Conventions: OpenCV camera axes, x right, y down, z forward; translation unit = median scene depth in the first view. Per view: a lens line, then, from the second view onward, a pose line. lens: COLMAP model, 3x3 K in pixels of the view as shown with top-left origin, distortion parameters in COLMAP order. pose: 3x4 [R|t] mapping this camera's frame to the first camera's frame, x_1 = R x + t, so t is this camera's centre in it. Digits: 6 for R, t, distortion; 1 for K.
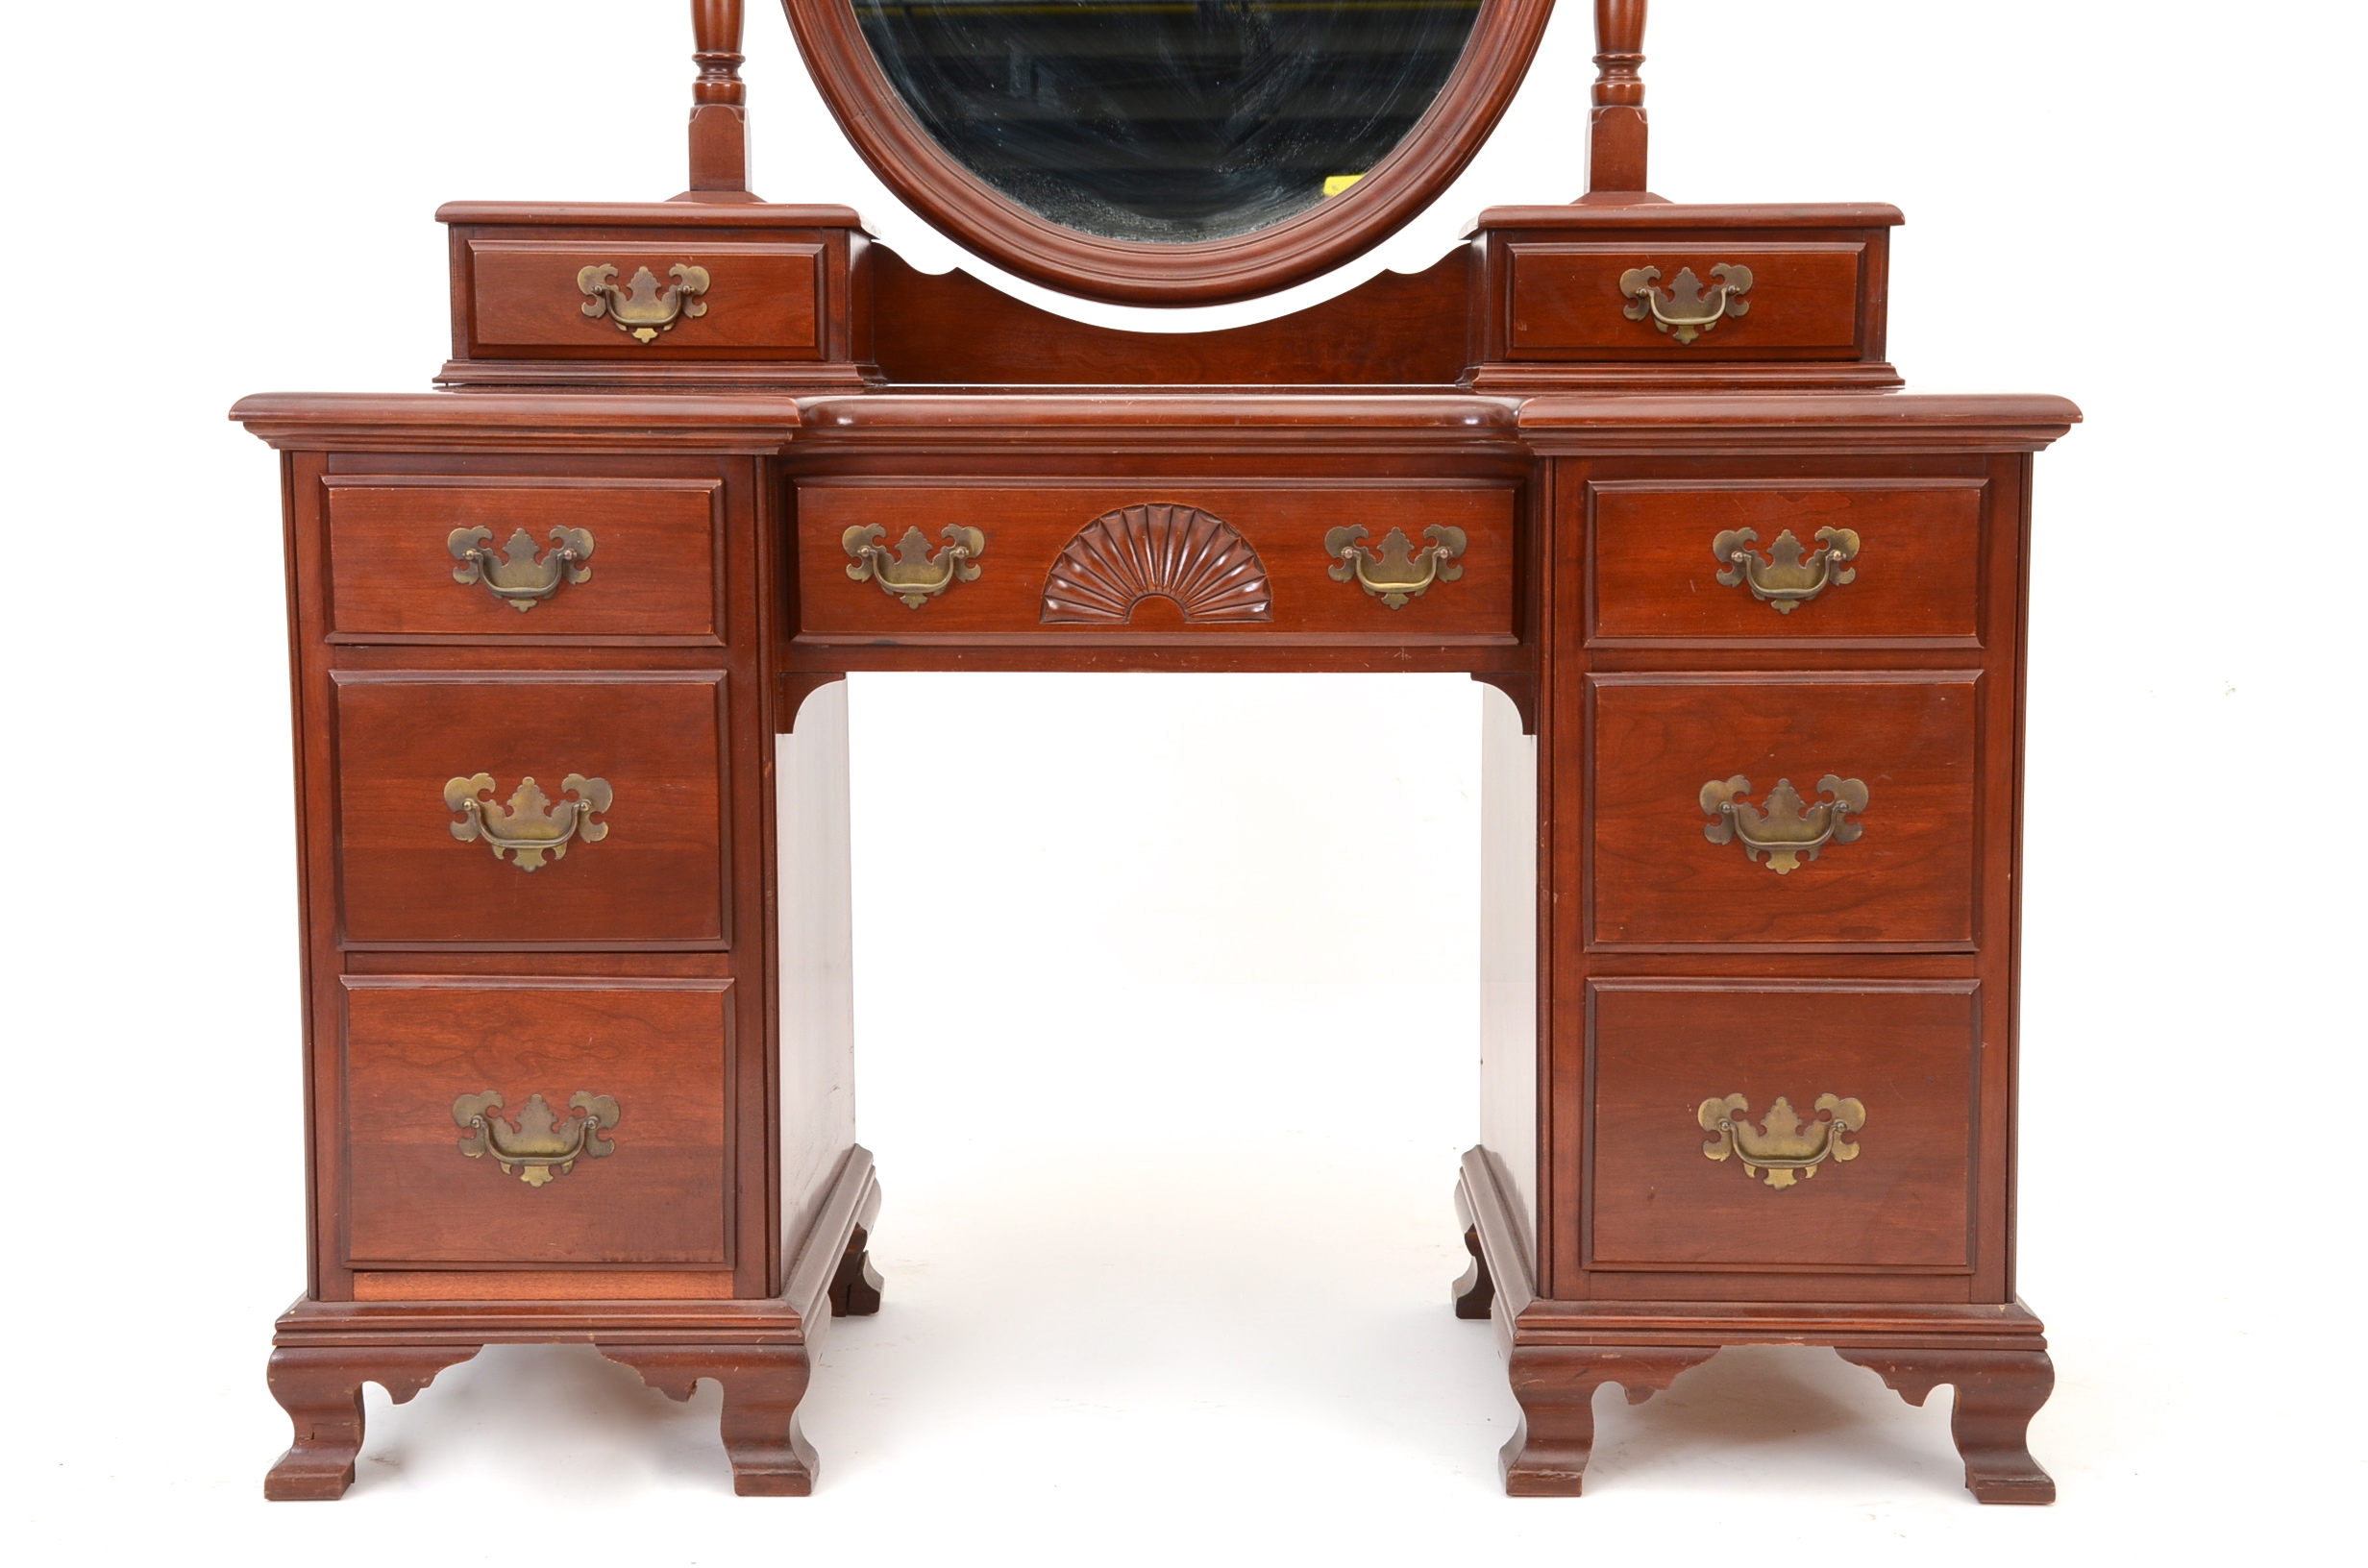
lens RADIAL K [[3555.3, 0, 1184.0], [0, 3555.3, 784.0], [0, 0, 1]] dist [0.161713, 0.047911]
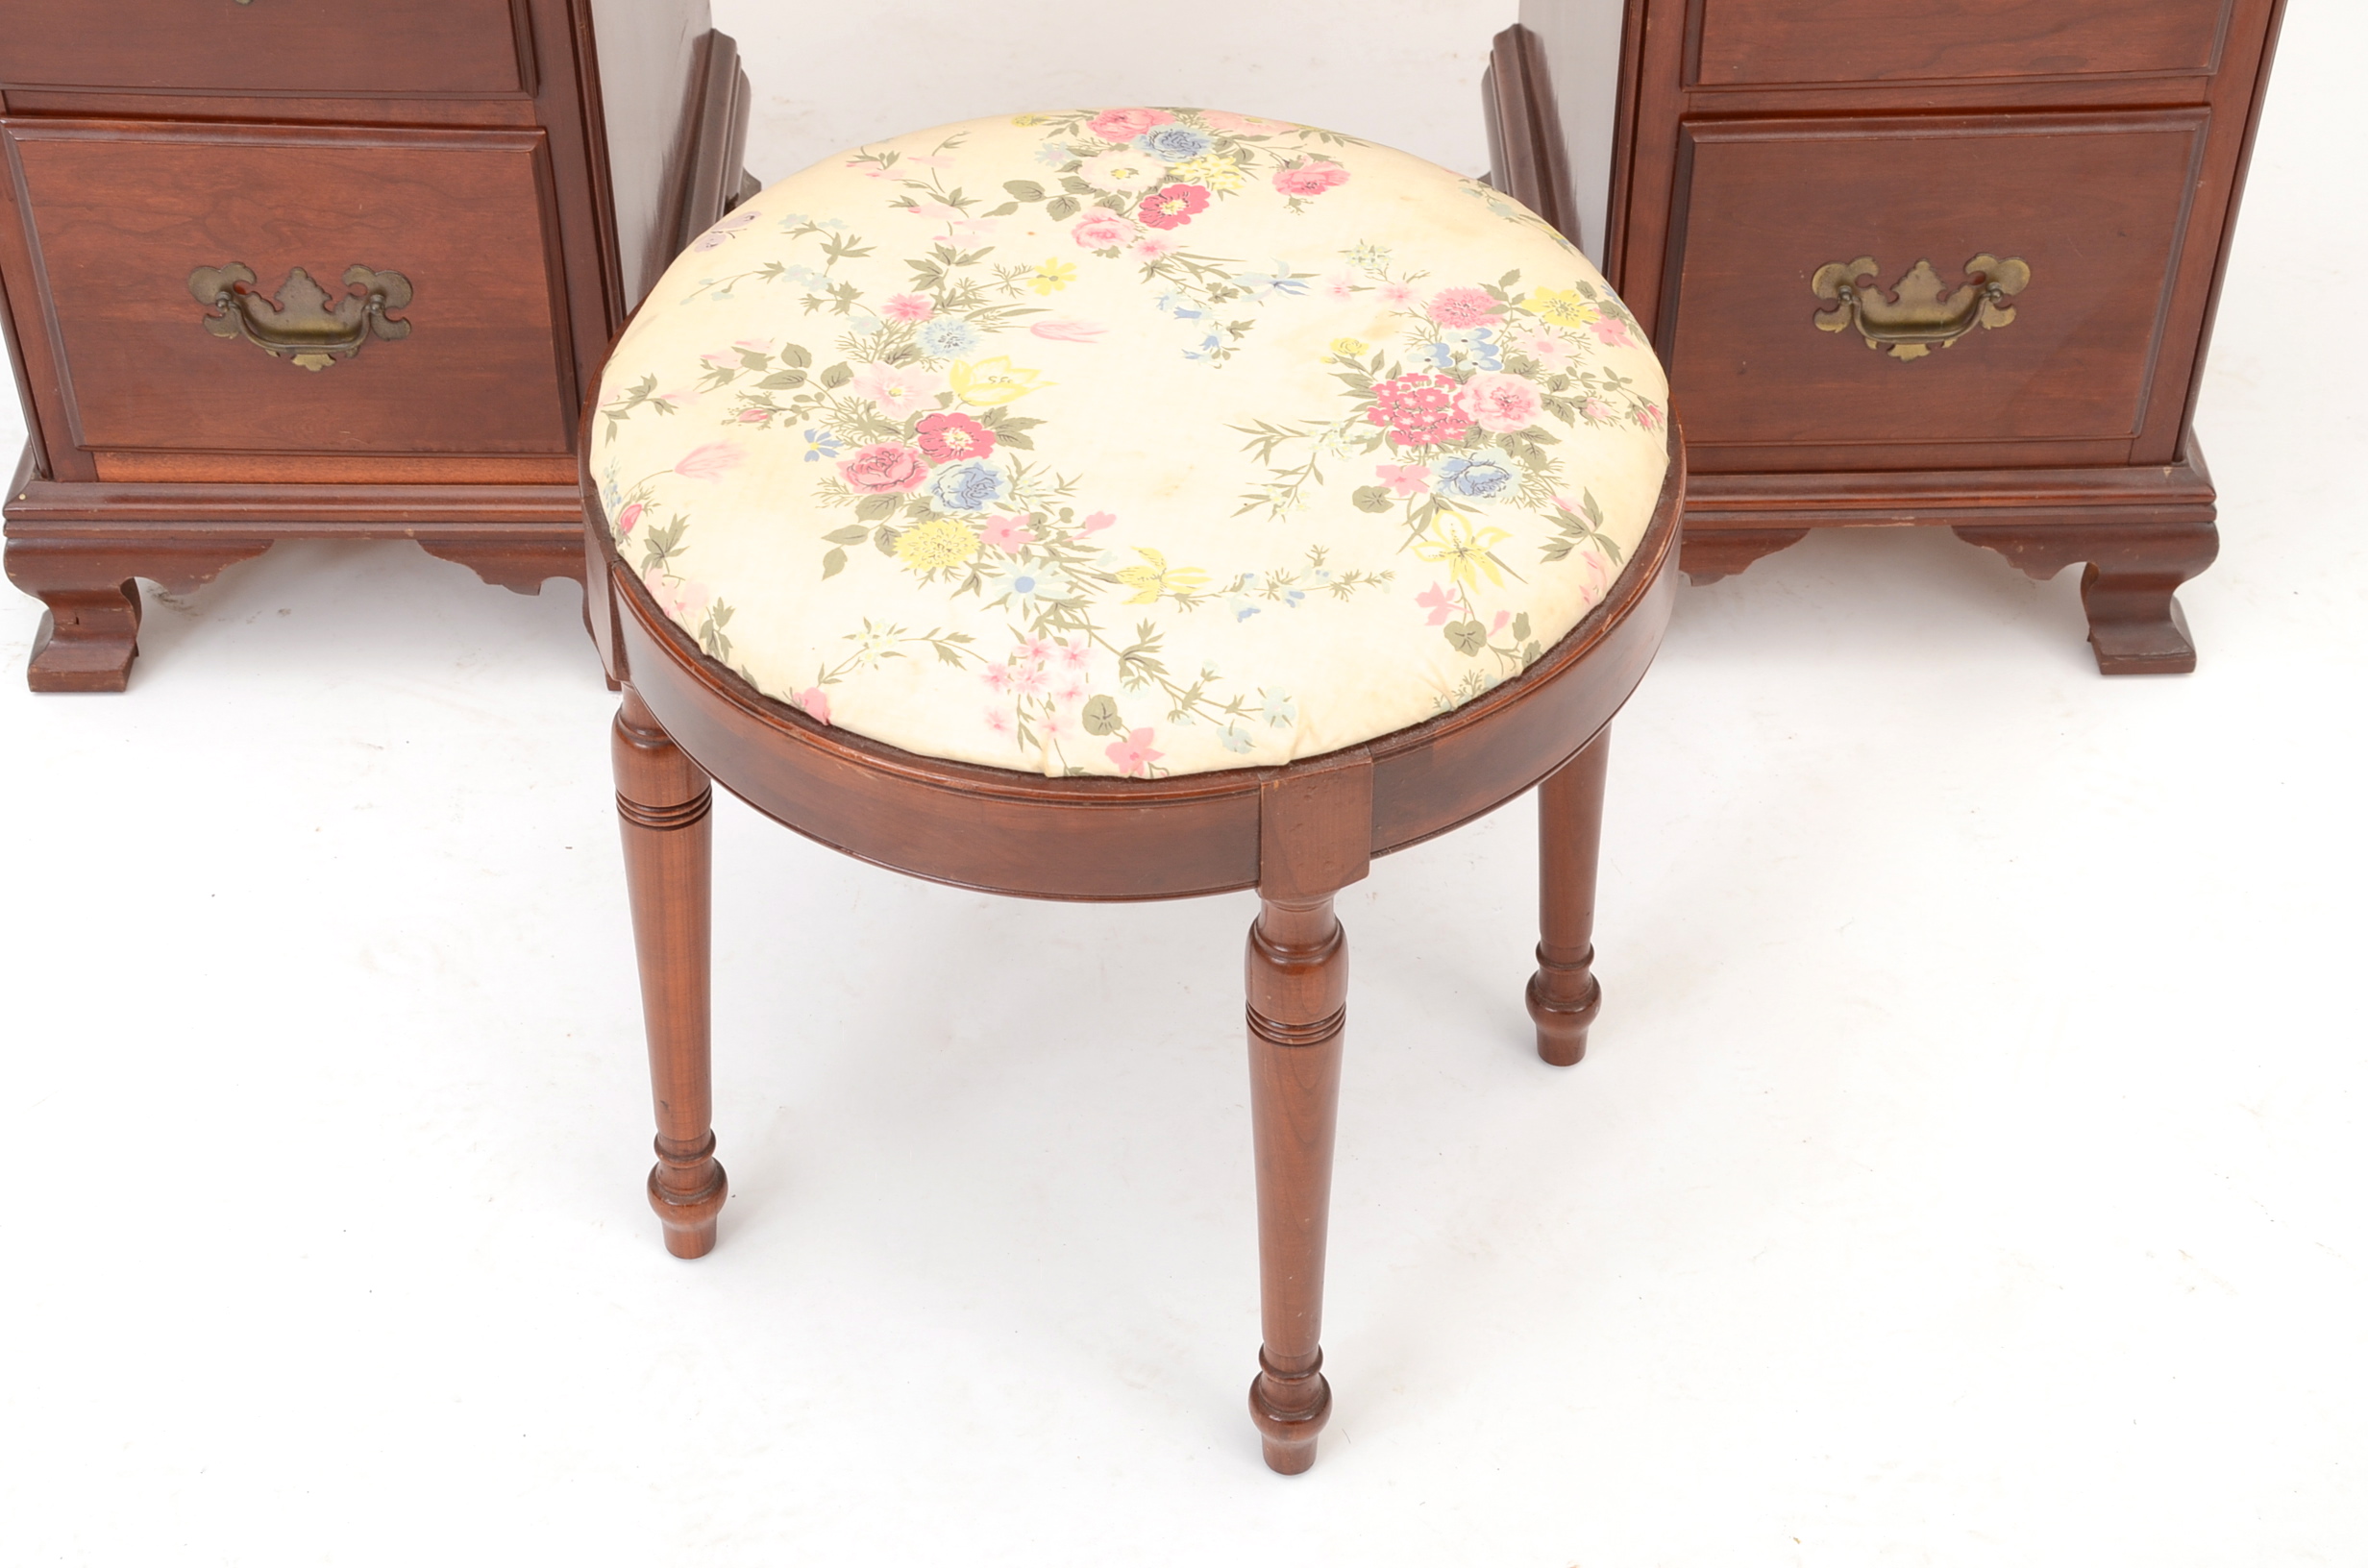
lens RADIAL K [[3945.4, 0, 1184.0], [0, 3945.4, 784.0], [0, 0, 1]] dist [0.235798, 0.110819]
pose [[0.999750, -0.014280, 0.017177, -0.008444], [0.002085, 0.825265, 0.564741, -0.303802], [-0.022240, -0.564565, 0.825089, 0.229455]]
